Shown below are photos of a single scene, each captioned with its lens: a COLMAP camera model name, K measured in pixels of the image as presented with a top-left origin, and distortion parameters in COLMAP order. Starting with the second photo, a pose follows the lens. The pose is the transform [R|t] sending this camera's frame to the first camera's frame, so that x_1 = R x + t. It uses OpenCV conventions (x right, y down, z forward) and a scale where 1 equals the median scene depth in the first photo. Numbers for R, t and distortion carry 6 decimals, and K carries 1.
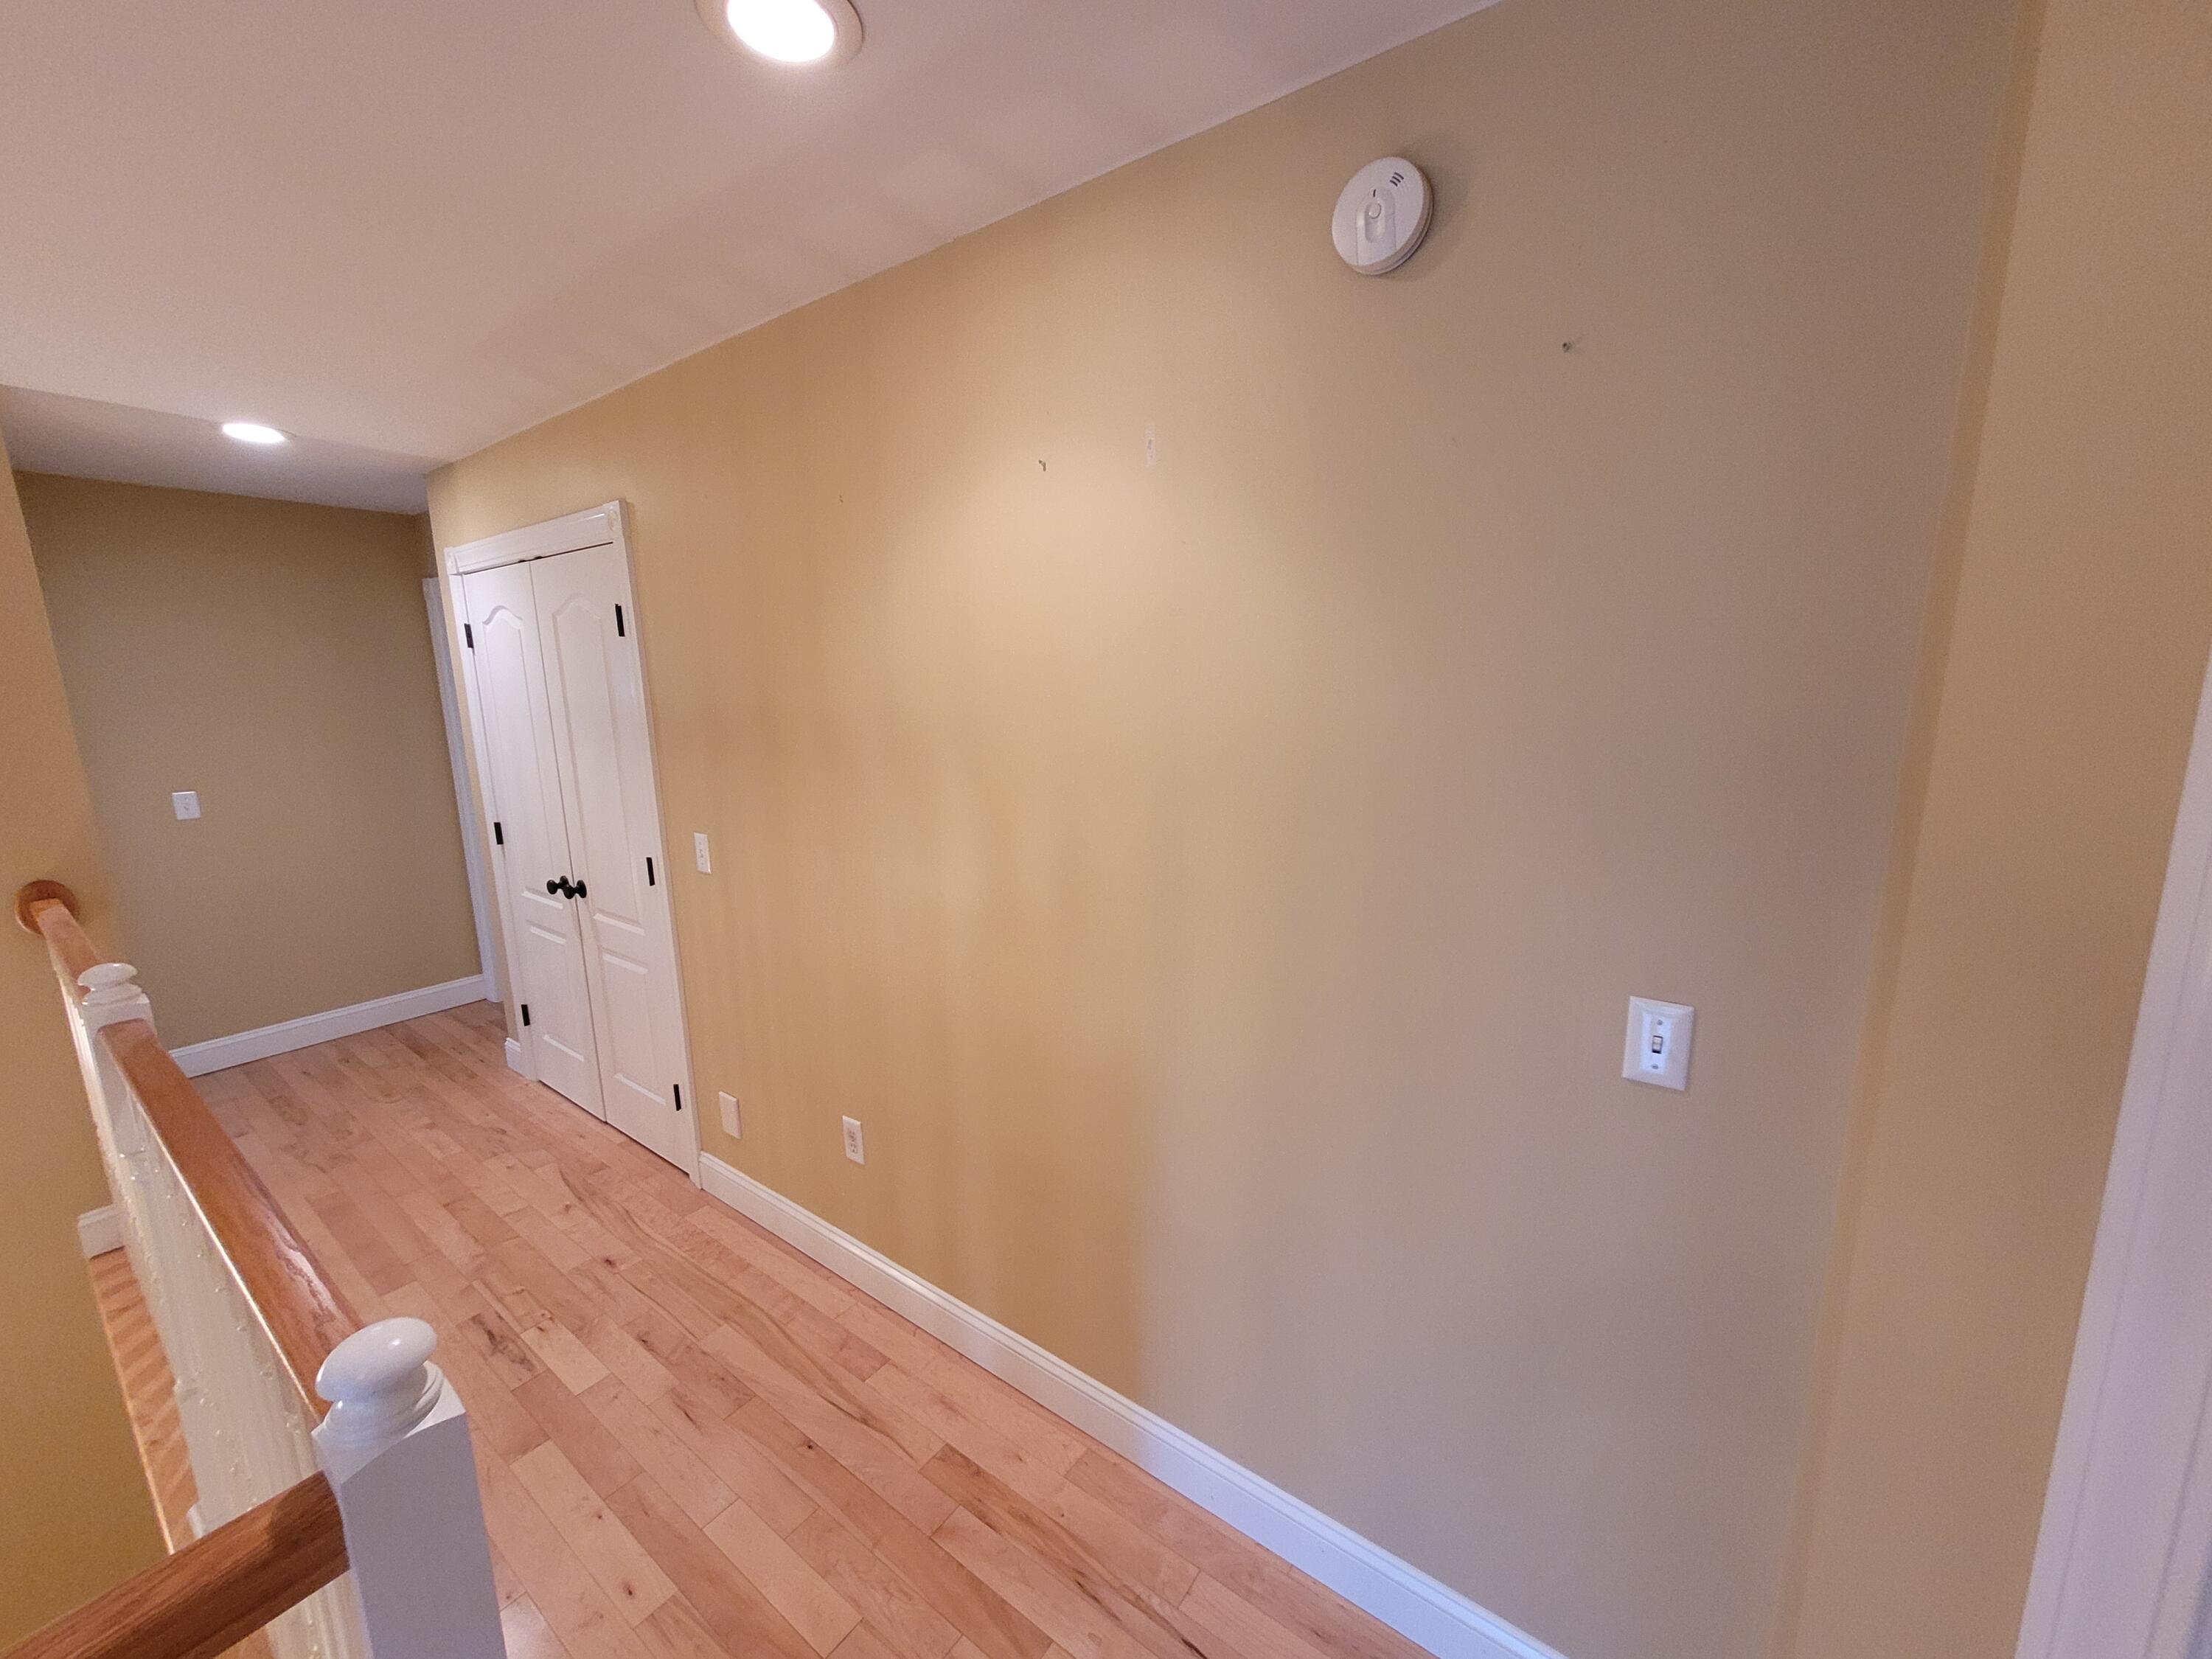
lens RADIAL K [[861.8, 0, 1110.1], [0, 861.8, 831.9], [0, 0, 1]] dist [0.002776, -0.000561]
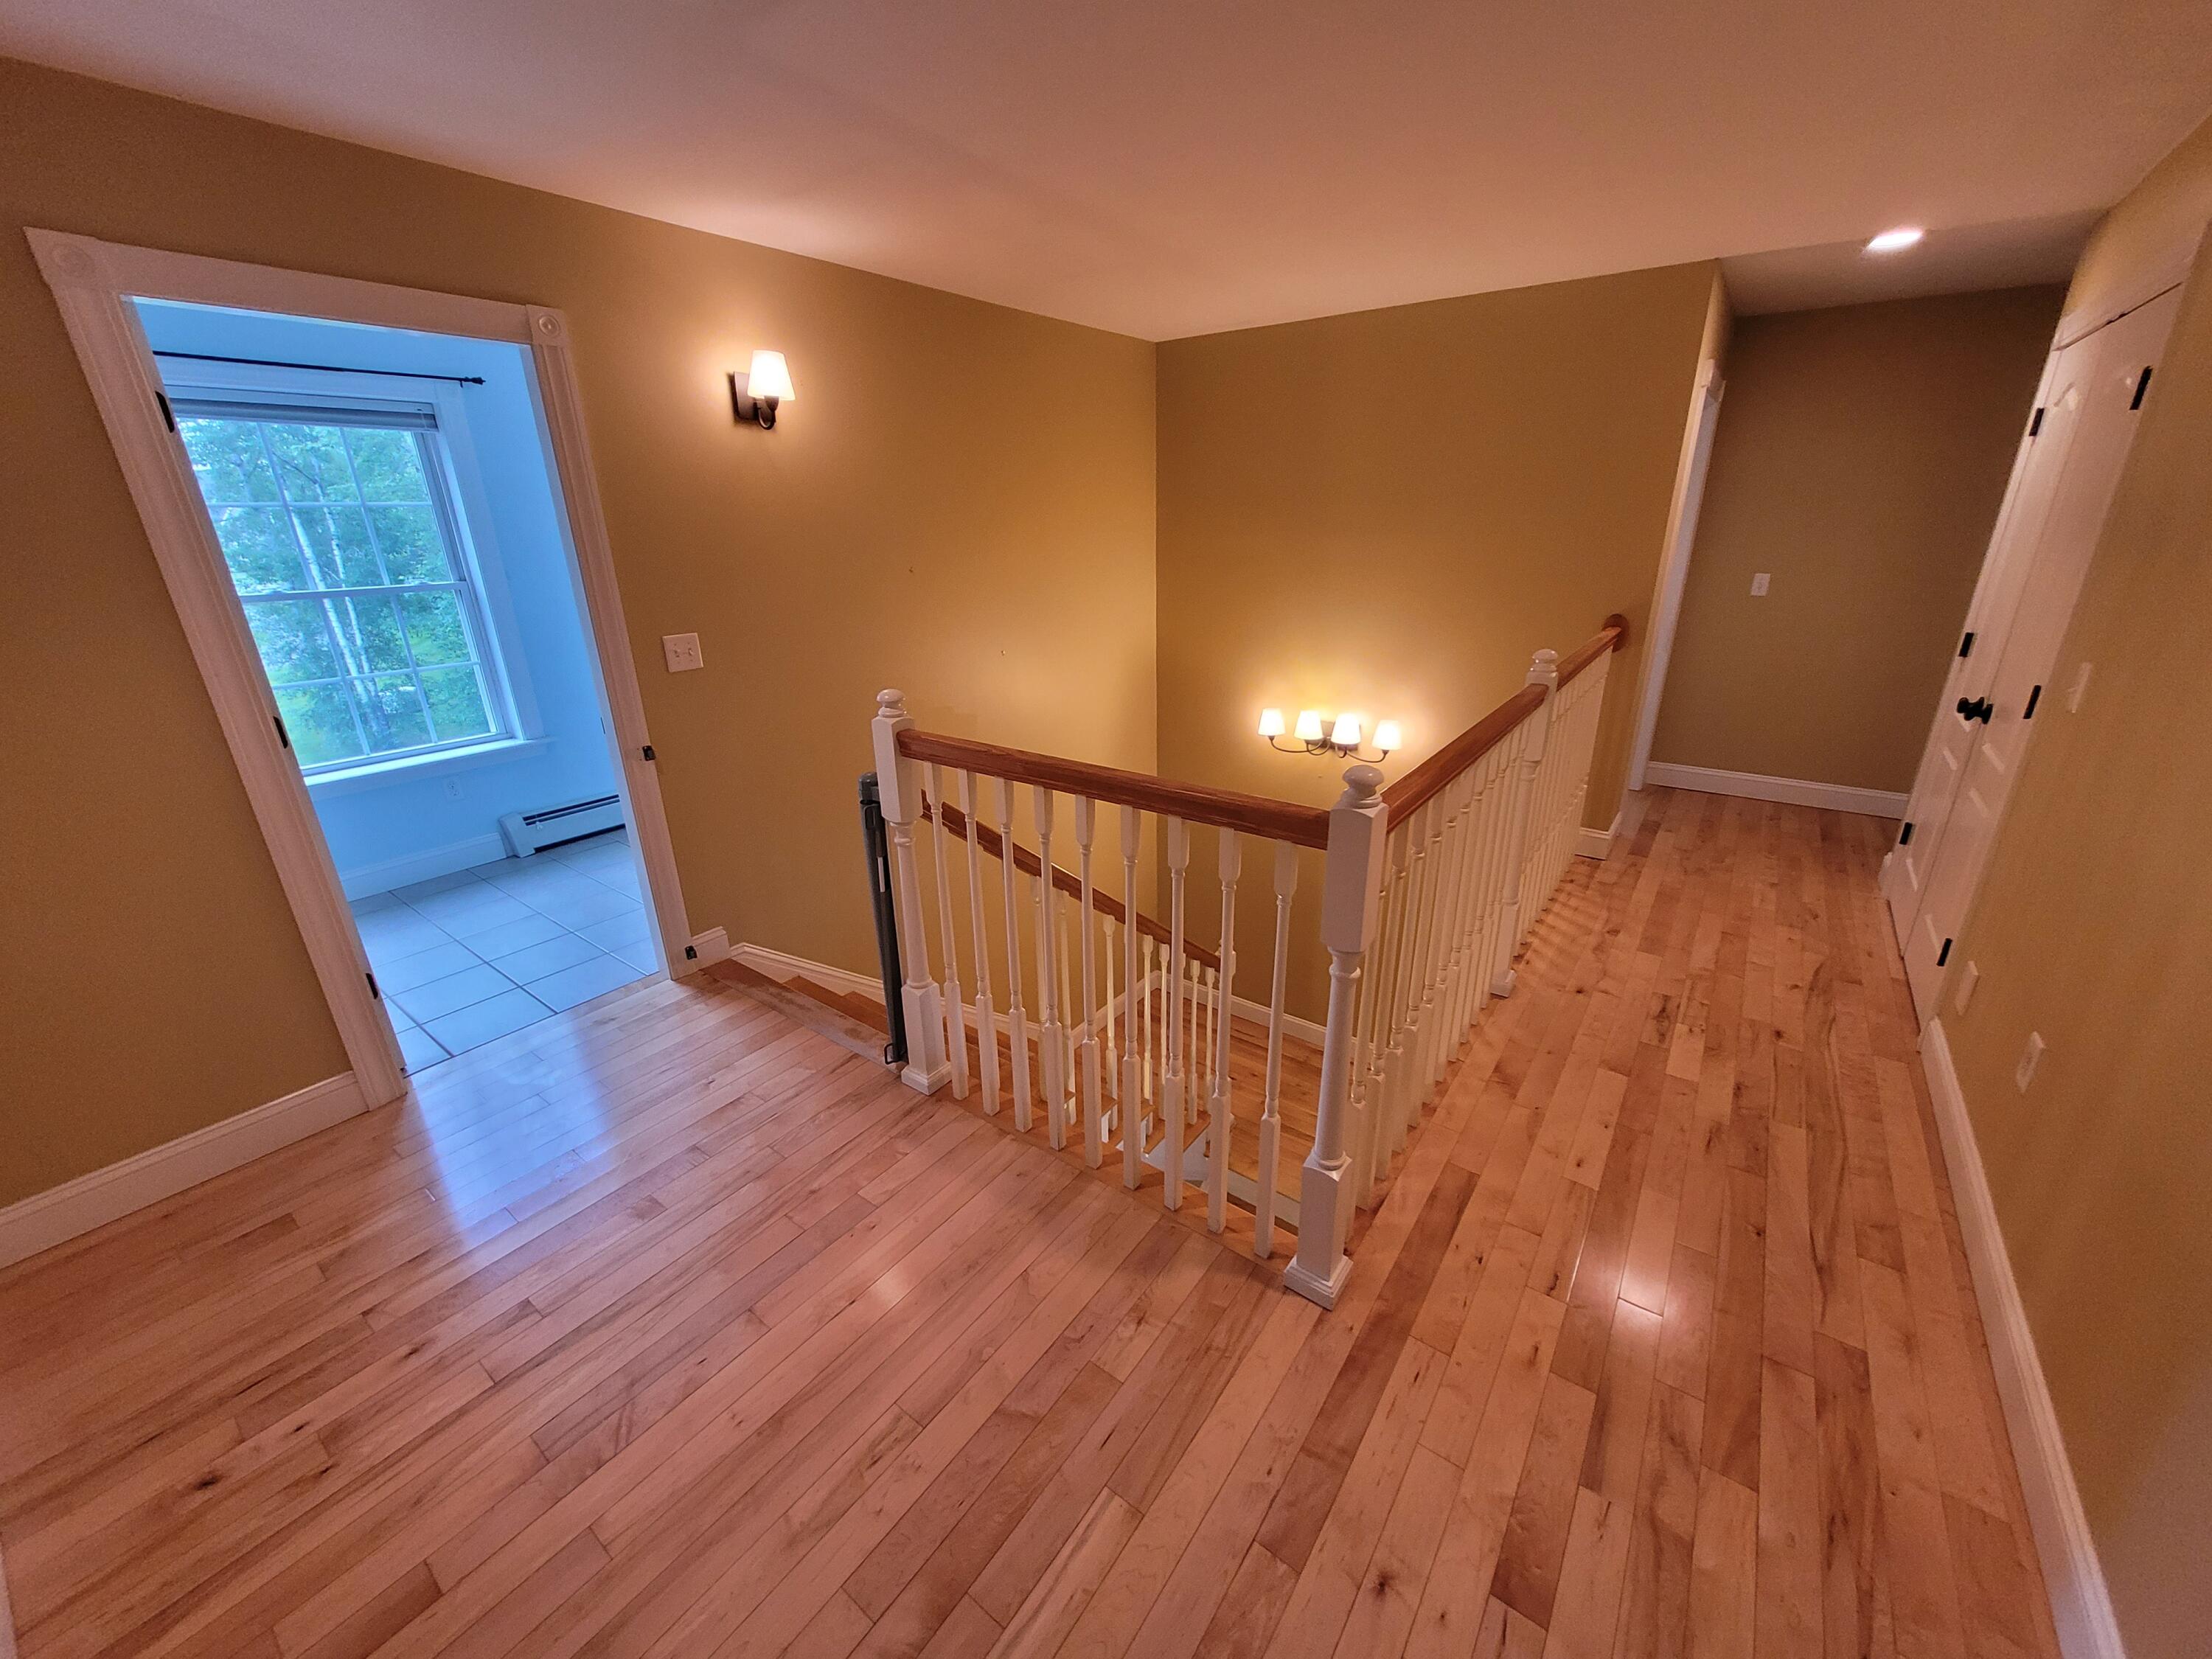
lens RADIAL K [[861.8, 0, 1110.1], [0, 861.8, 831.9], [0, 0, 1]] dist [0.002776, -0.000561]
pose [[-0.005497, 0.363098, -0.931735, 0.347412], [-0.165939, 0.918500, 0.358919, 0.008811], [0.986121, 0.156584, 0.055203, 0.059781]]
